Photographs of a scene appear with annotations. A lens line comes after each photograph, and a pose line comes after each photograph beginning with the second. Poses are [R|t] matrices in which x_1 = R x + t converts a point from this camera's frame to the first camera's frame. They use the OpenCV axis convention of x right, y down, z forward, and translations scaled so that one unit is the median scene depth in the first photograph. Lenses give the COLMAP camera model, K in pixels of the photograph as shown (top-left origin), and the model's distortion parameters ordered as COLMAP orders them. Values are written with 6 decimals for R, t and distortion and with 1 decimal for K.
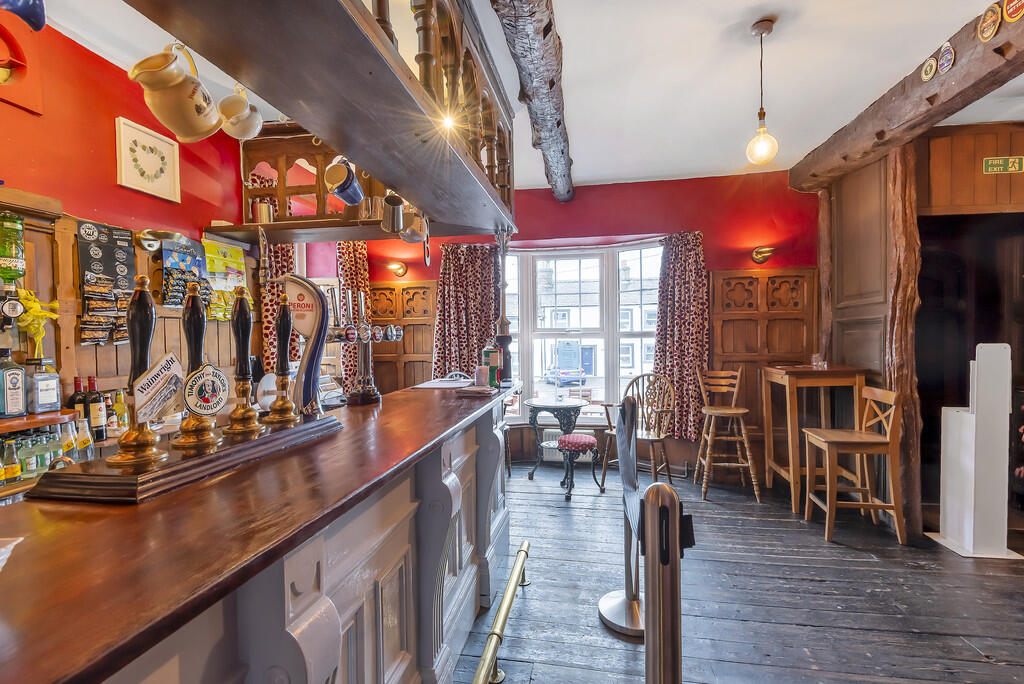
lens RADIAL K [[456.1, 0, 512.0], [0, 456.1, 342.0], [0, 0, 1]] dist [0.027607, -0.019584]
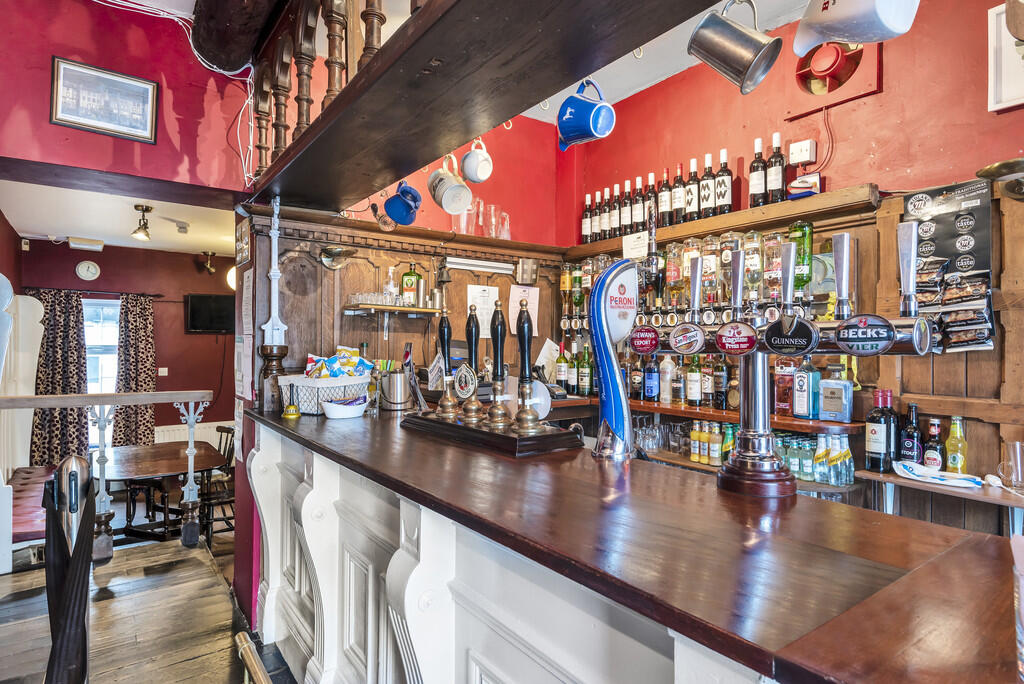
lens RADIAL K [[558.3, 0, 512.0], [0, 558.3, 342.0], [0, 0, 1]] dist [0.003312, -0.001290]
pose [[-0.691735, 0.006309, -0.722124, 0.107831], [-0.005525, 0.999886, 0.014028, -0.008800], [0.722131, 0.013693, -0.691621, 0.548330]]
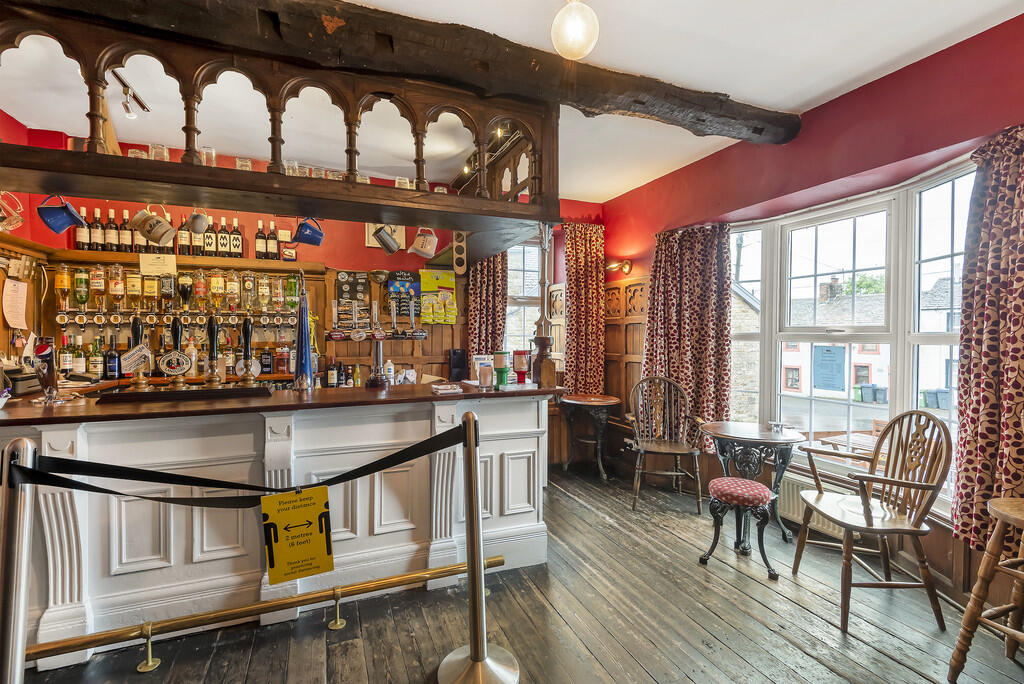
lens RADIAL K [[456.1, 0, 512.0], [0, 456.1, 342.0], [0, 0, 1]] dist [0.027607, -0.019584]
pose [[0.543394, 0.025348, -0.839095, 0.460572], [-0.018384, 0.999664, 0.018293, -0.012805], [0.839277, 0.005485, 0.543677, 0.273828]]
